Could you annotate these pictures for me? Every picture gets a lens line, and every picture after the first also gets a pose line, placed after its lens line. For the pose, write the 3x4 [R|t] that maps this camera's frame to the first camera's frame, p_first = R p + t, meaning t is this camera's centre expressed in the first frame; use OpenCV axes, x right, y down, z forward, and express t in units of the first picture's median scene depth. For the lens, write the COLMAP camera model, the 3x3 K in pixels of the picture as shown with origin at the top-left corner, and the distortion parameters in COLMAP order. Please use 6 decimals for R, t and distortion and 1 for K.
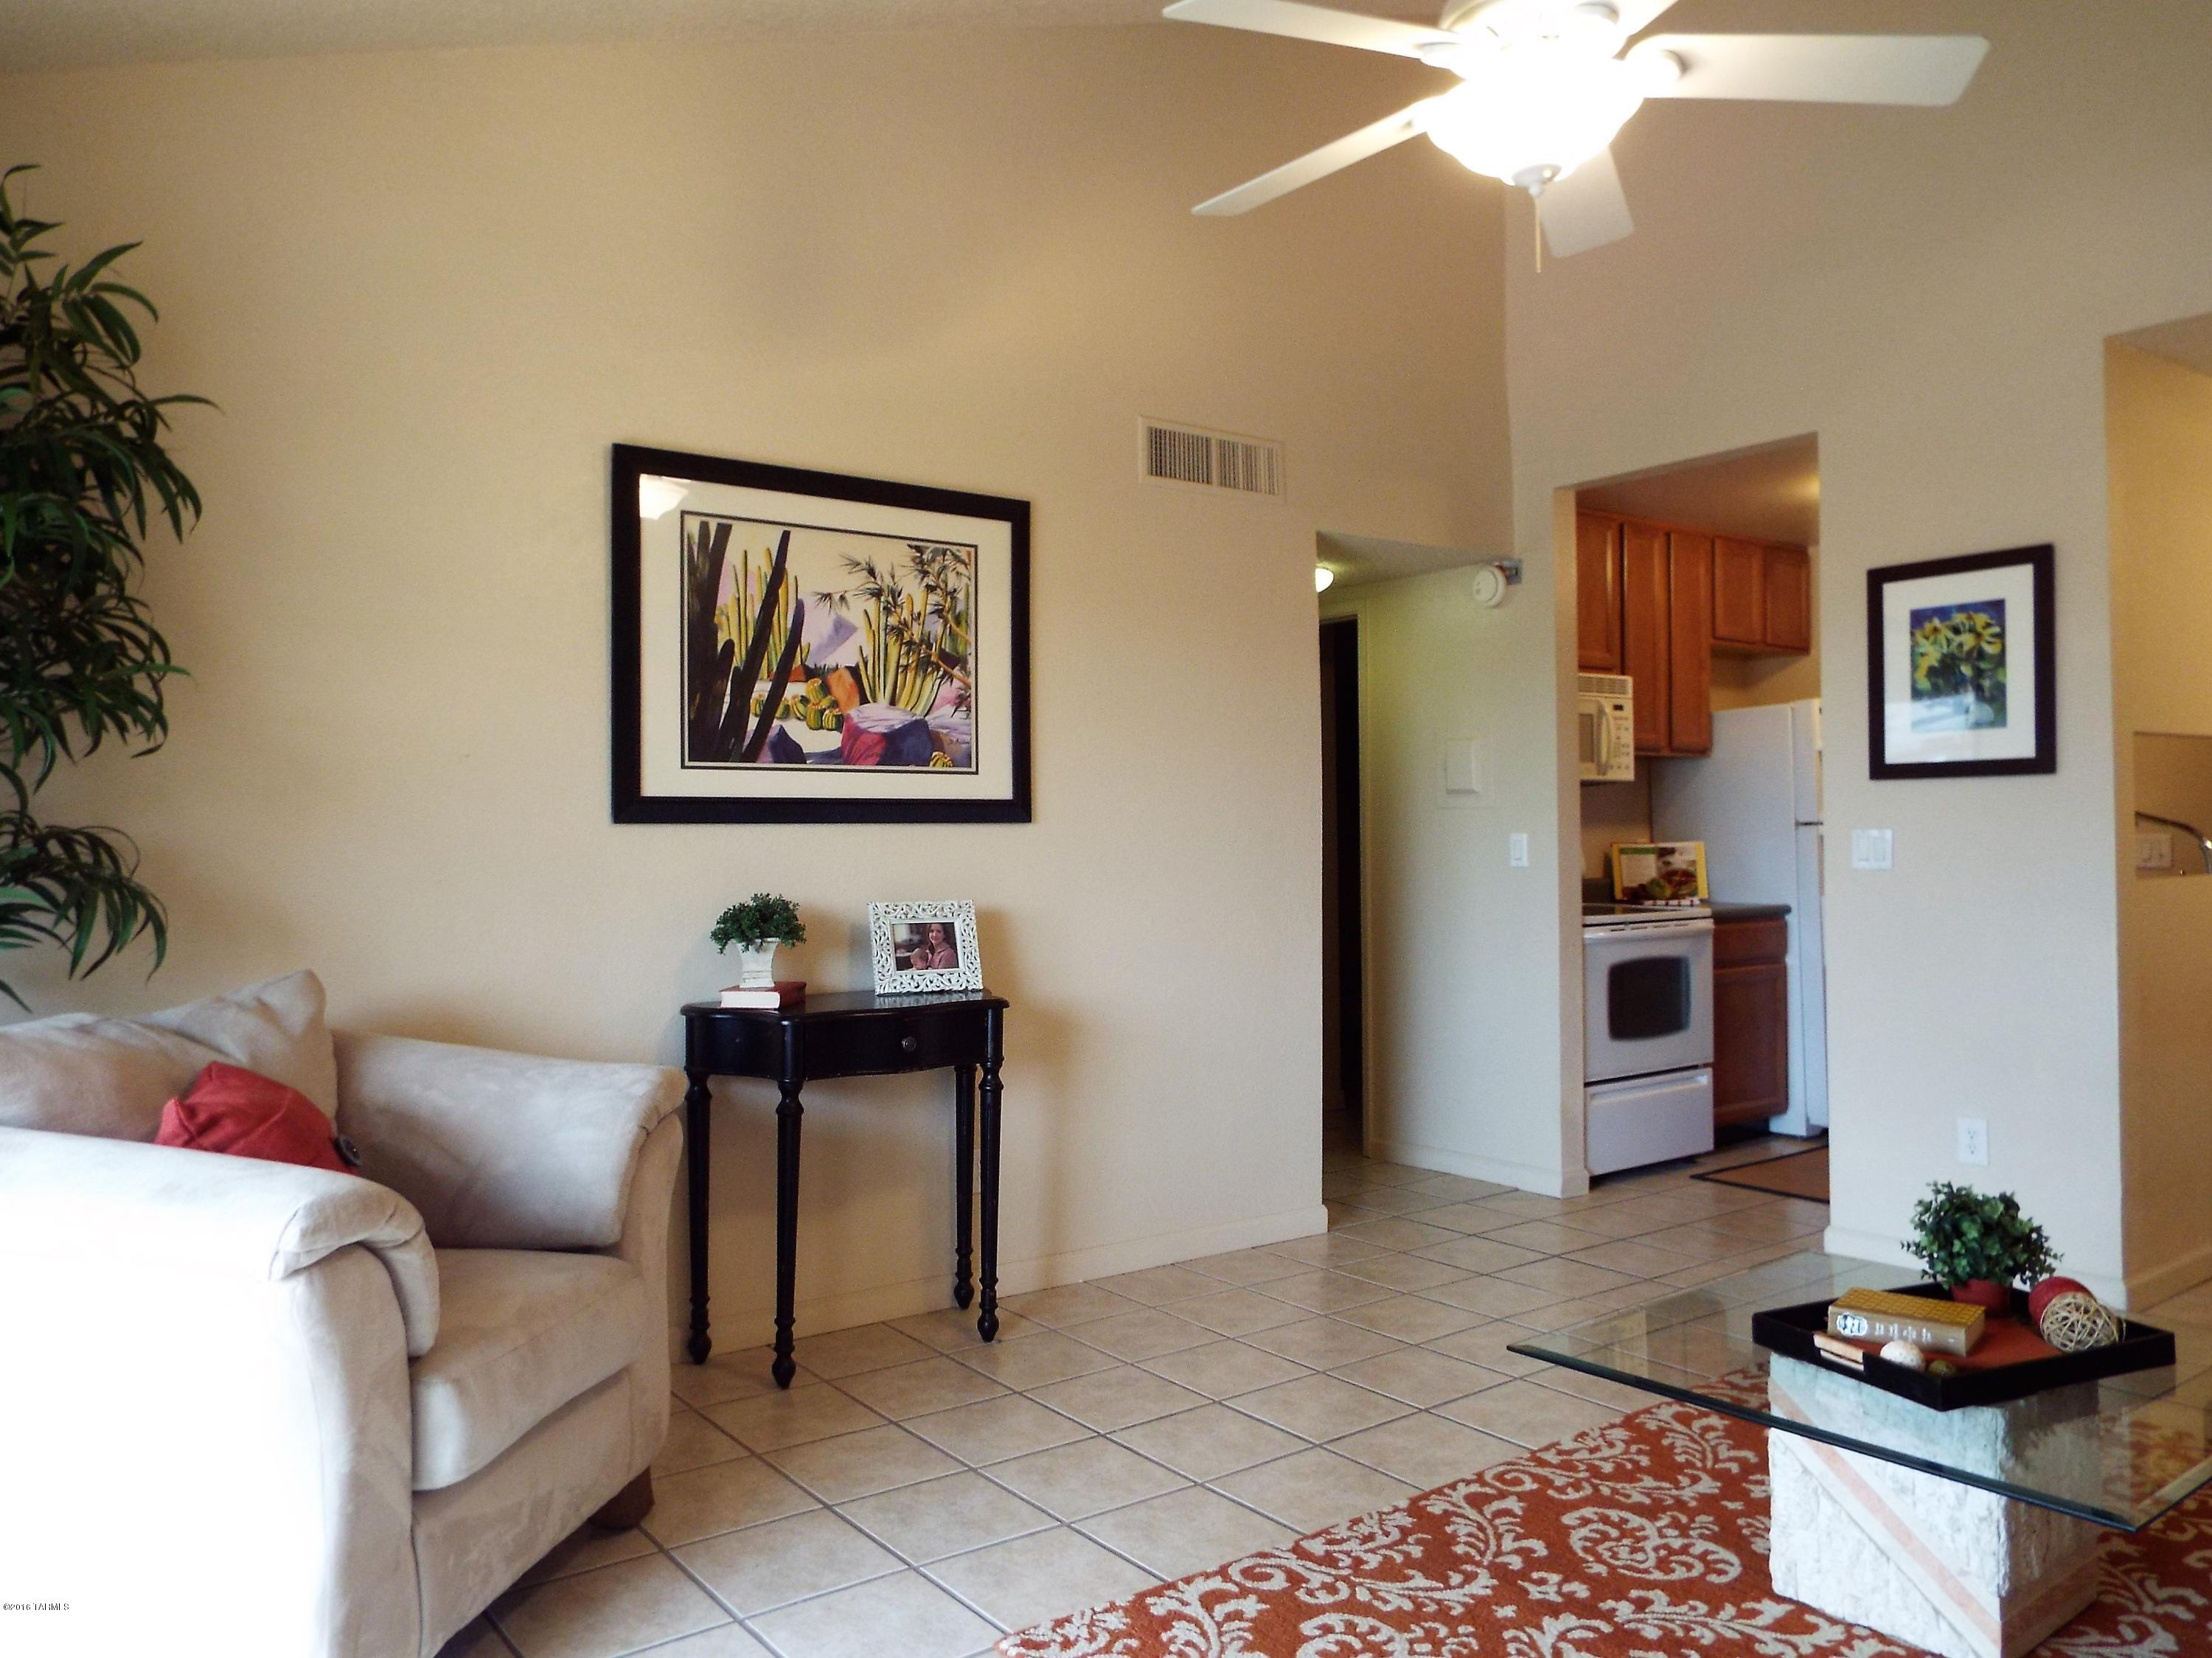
lens RADIAL K [[1611.0, 0, 1106.0], [0, 1611.0, 829.0], [0, 0, 1]] dist [-0.013238, 0.000559]
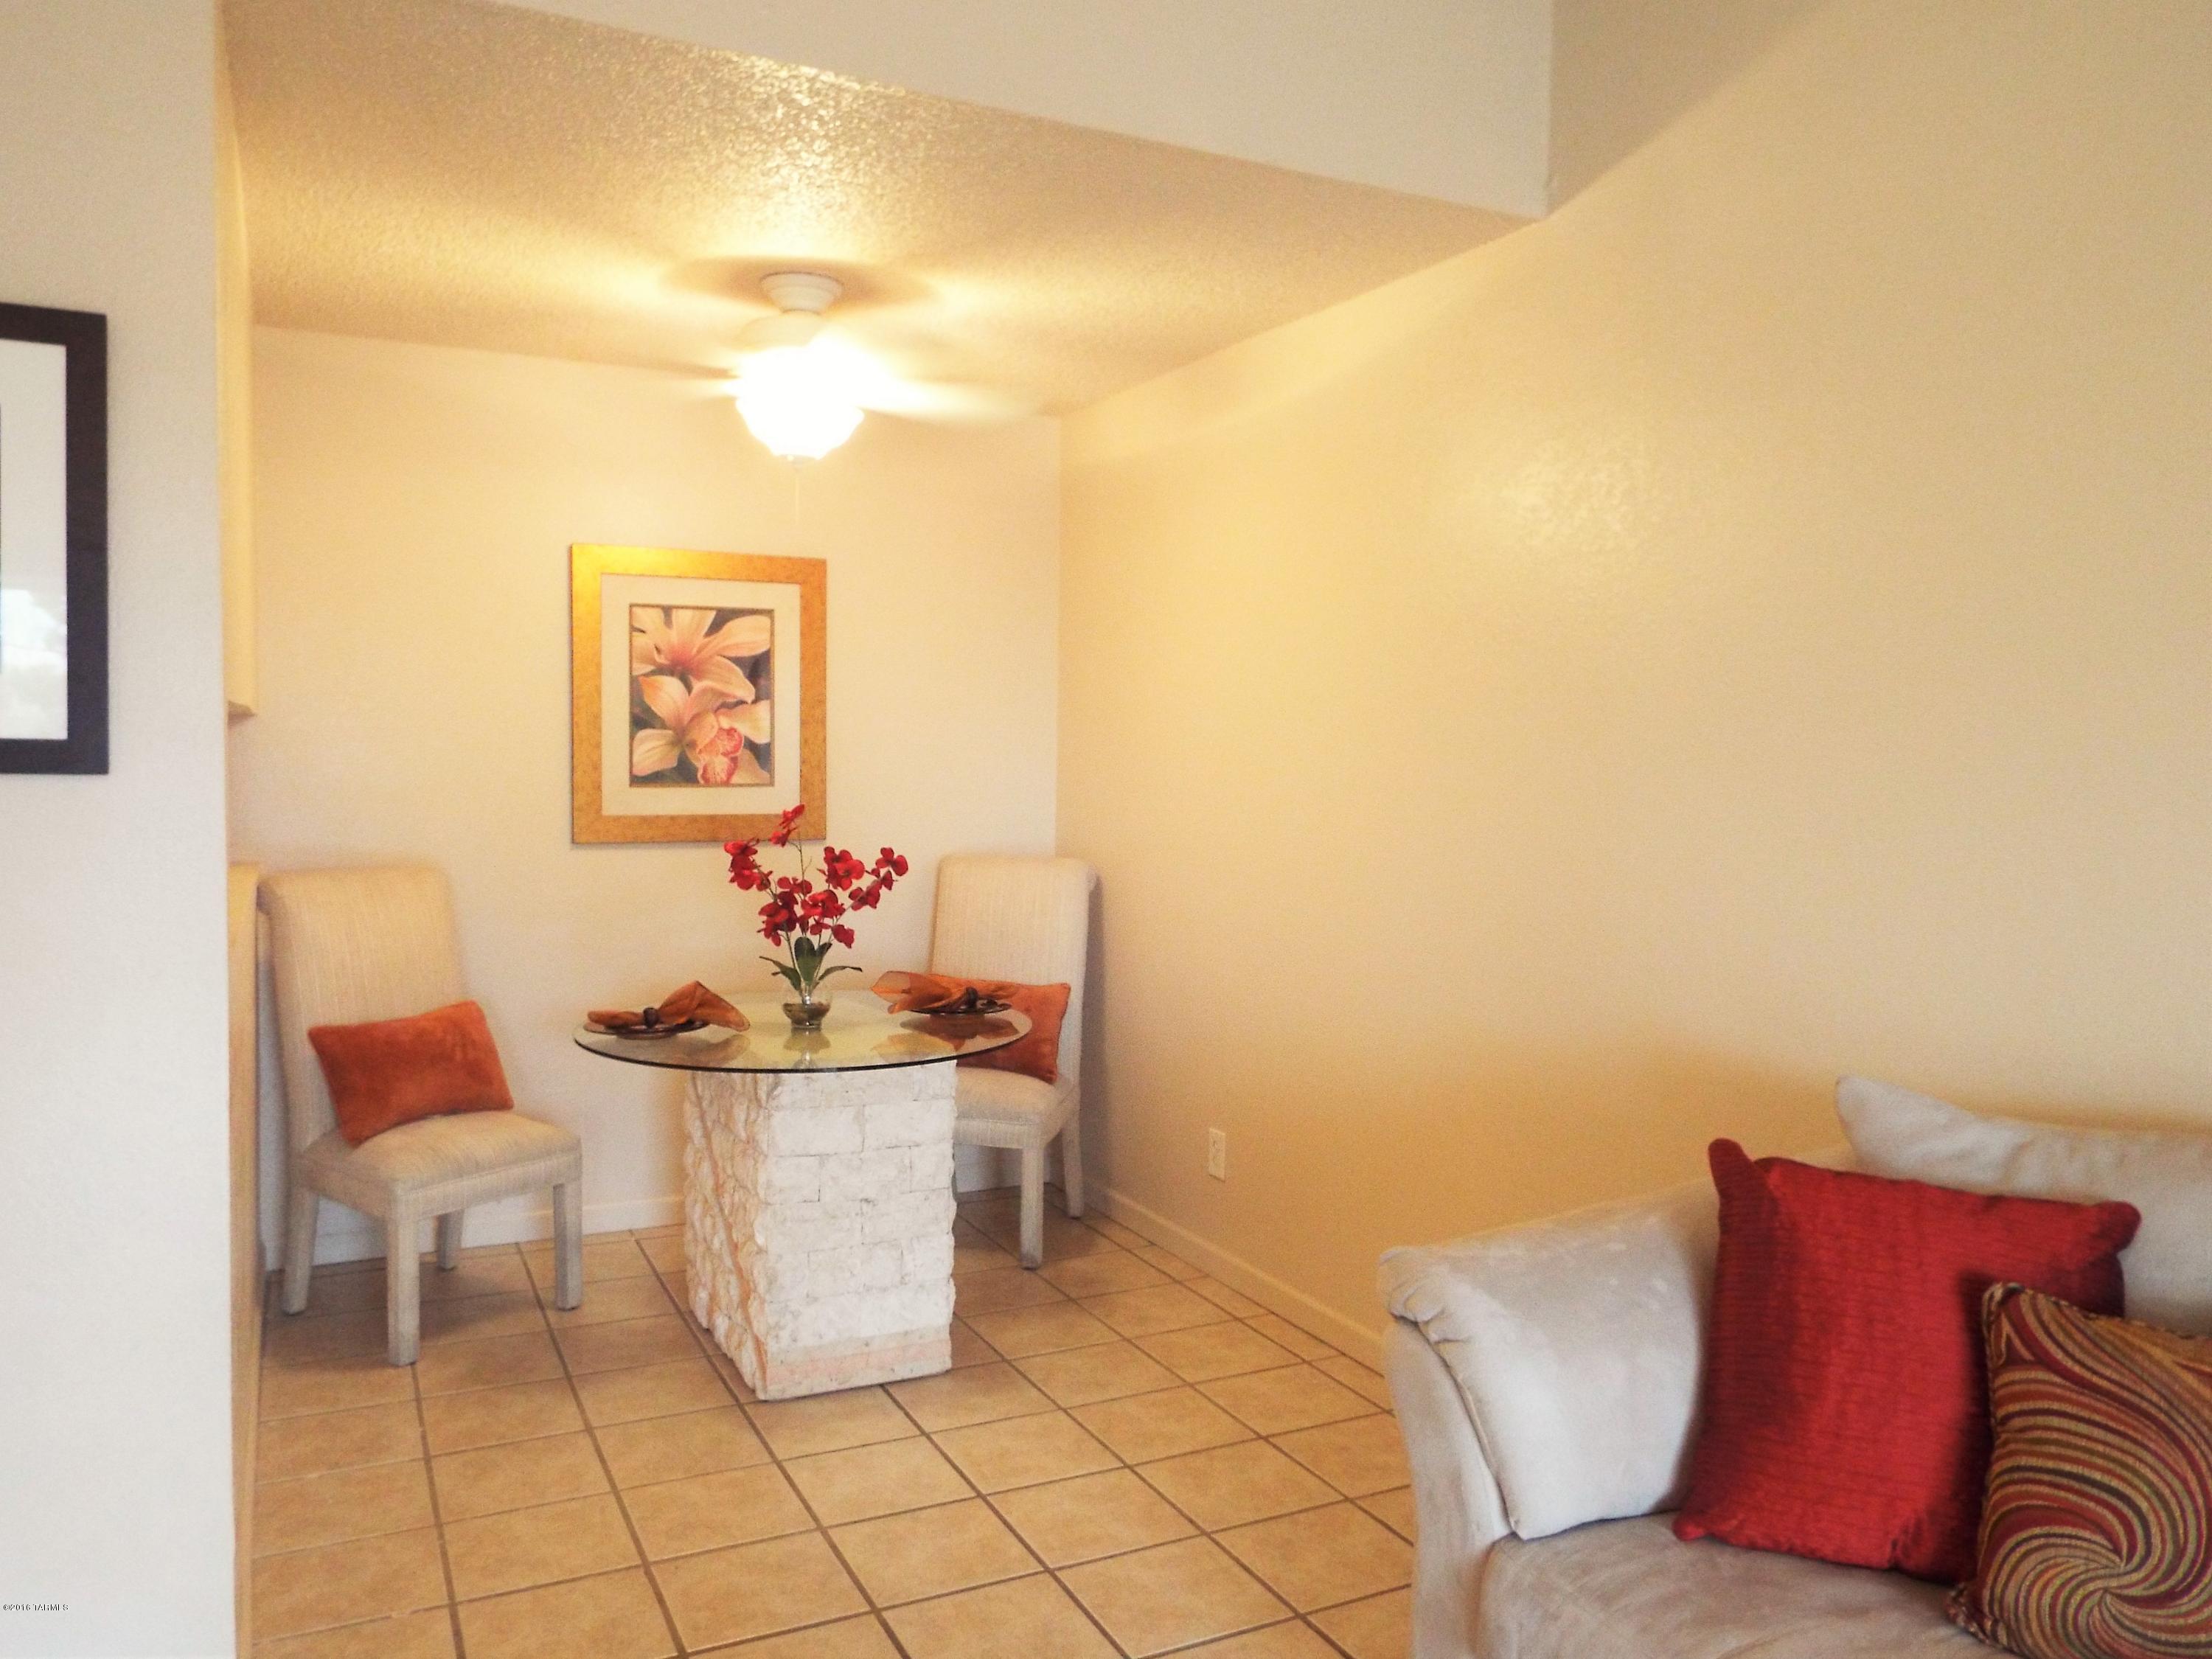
lens RADIAL K [[1608.4, 0, 1069.4], [0, 1608.4, 823.9], [0, 0, 1]] dist [-0.030397, 0.023119]
pose [[0.183661, -0.028408, 0.982579, 0.150167], [-0.026474, 0.999077, 0.033834, -0.044501], [-0.982633, -0.032227, 0.182739, 0.617536]]
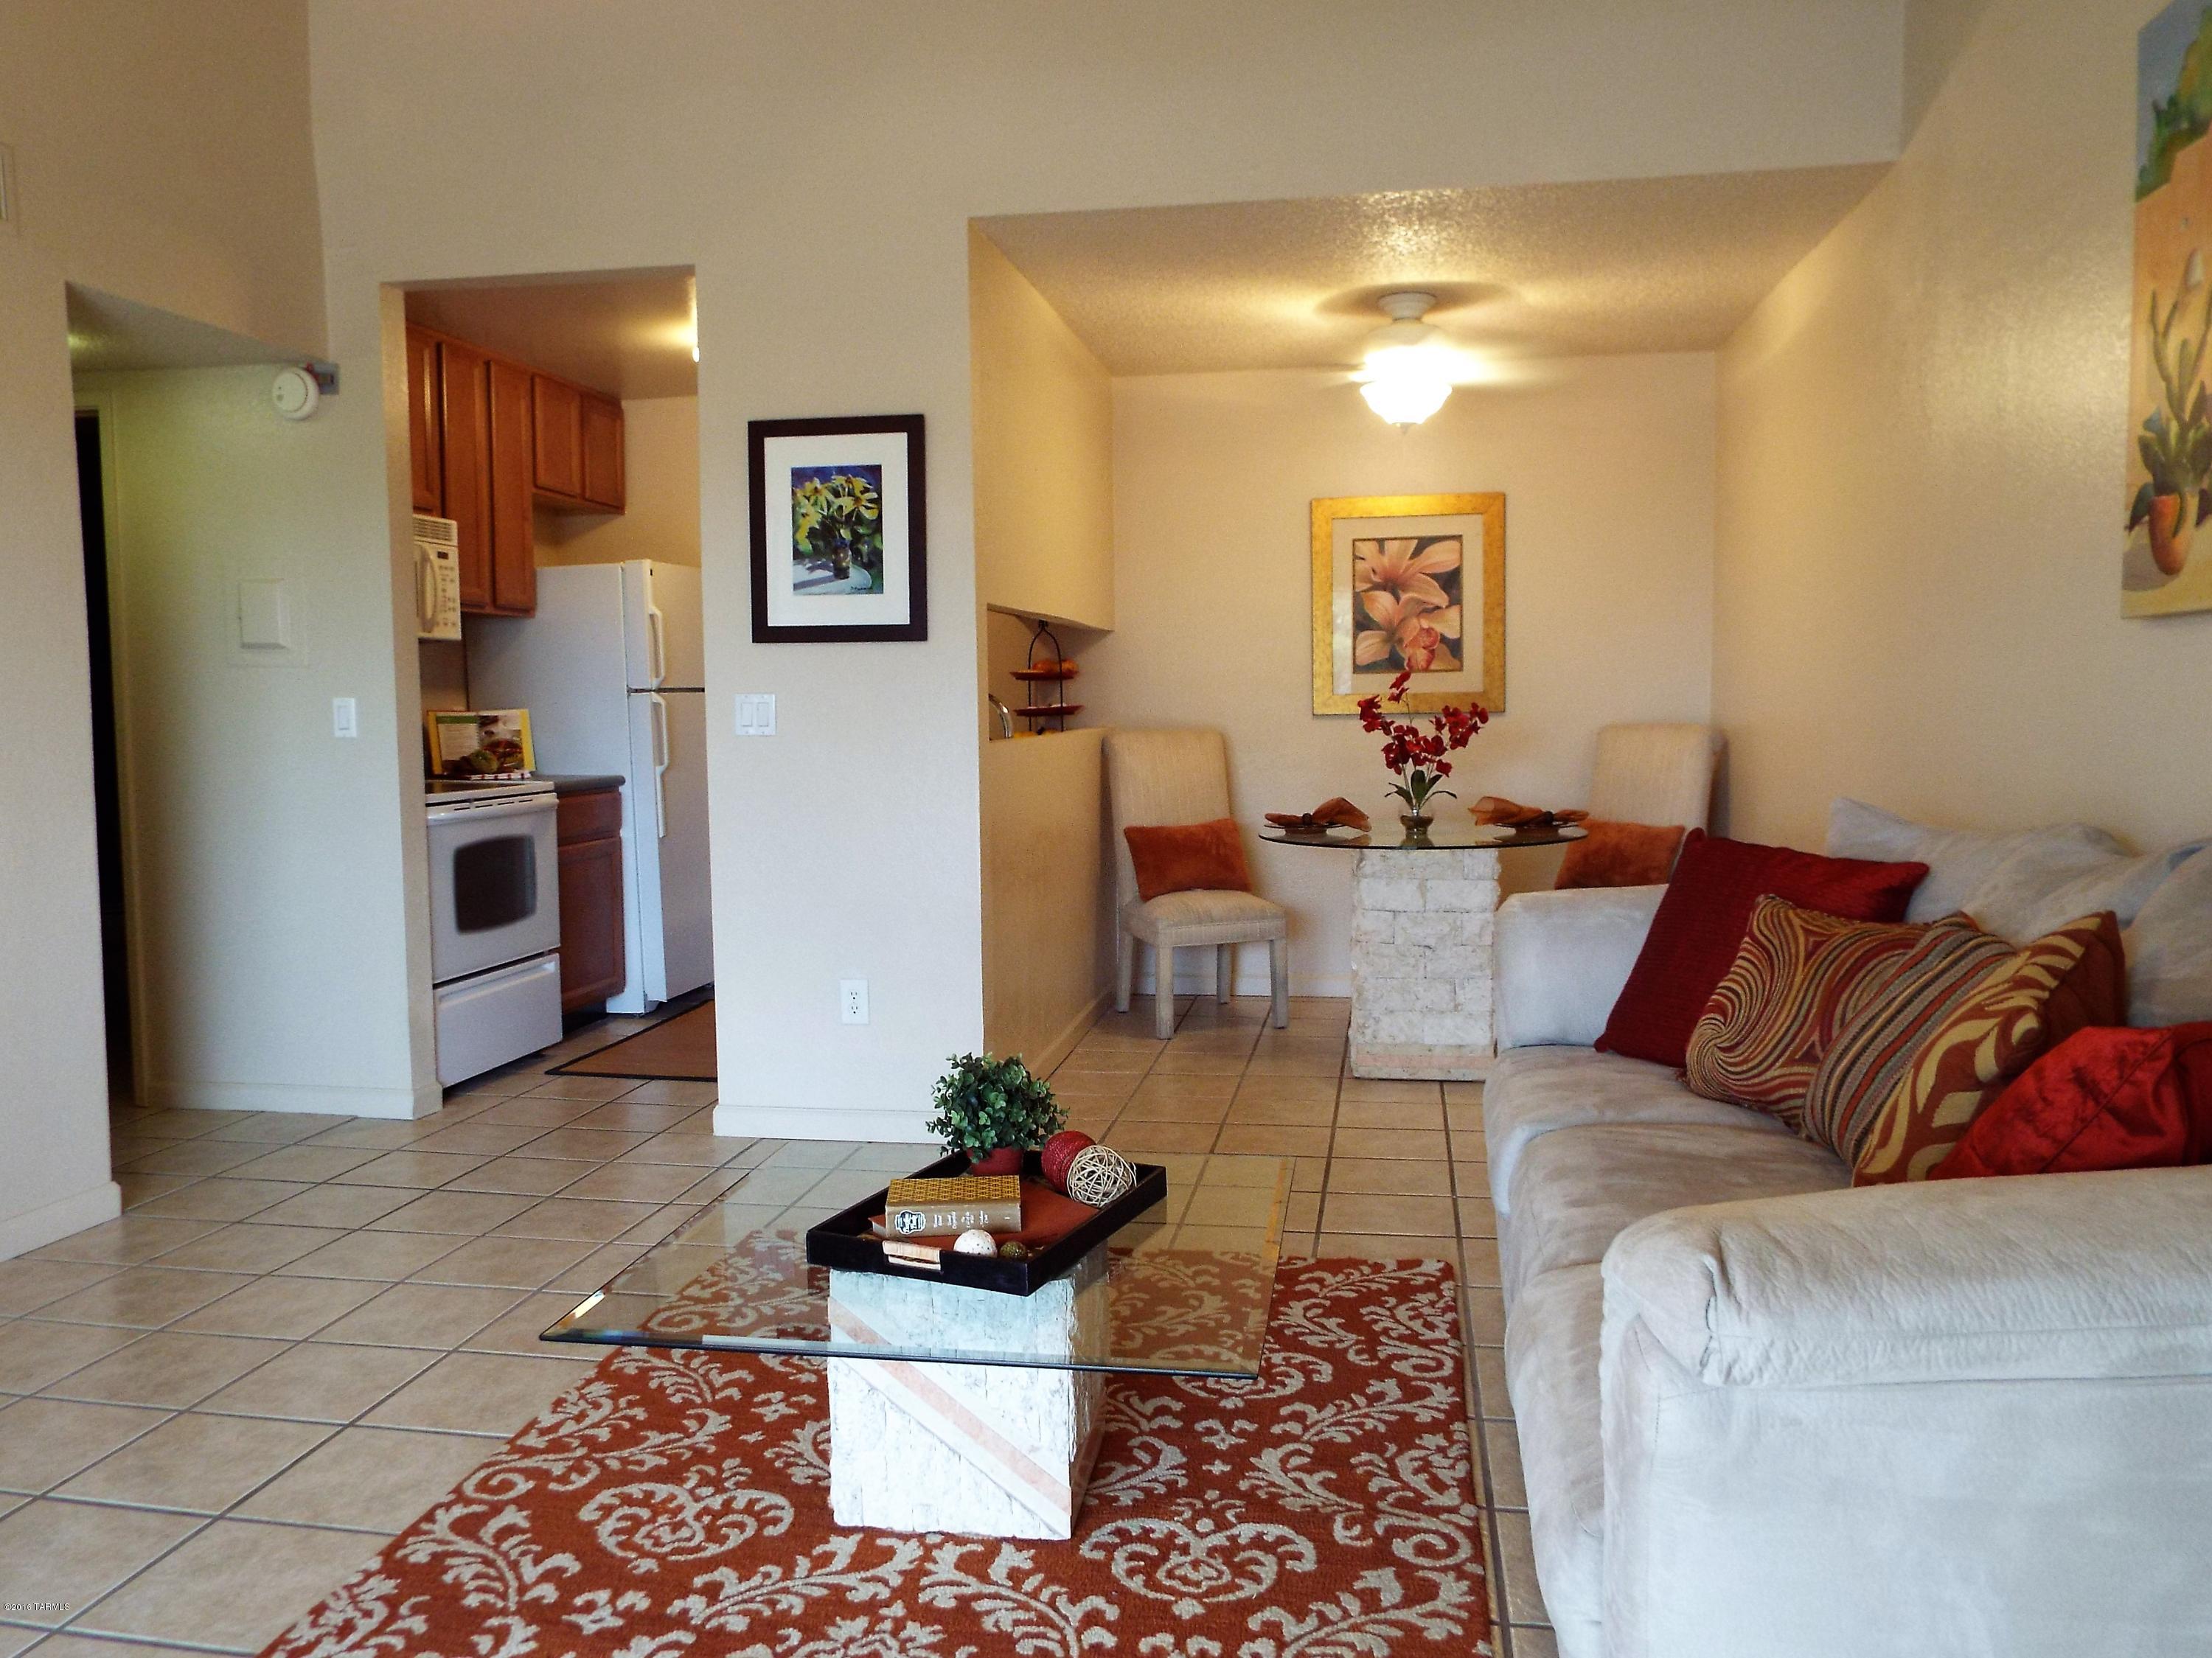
lens RADIAL K [[1638.6, 0, 1106.0], [0, 1638.6, 829.0], [0, 0, 1]] dist [-0.031378, 0.034866]
pose [[0.724979, -0.048083, 0.687091, -0.056162], [-0.005158, 0.997153, 0.075223, 0.006769], [-0.688752, -0.058079, 0.722667, 0.154402]]
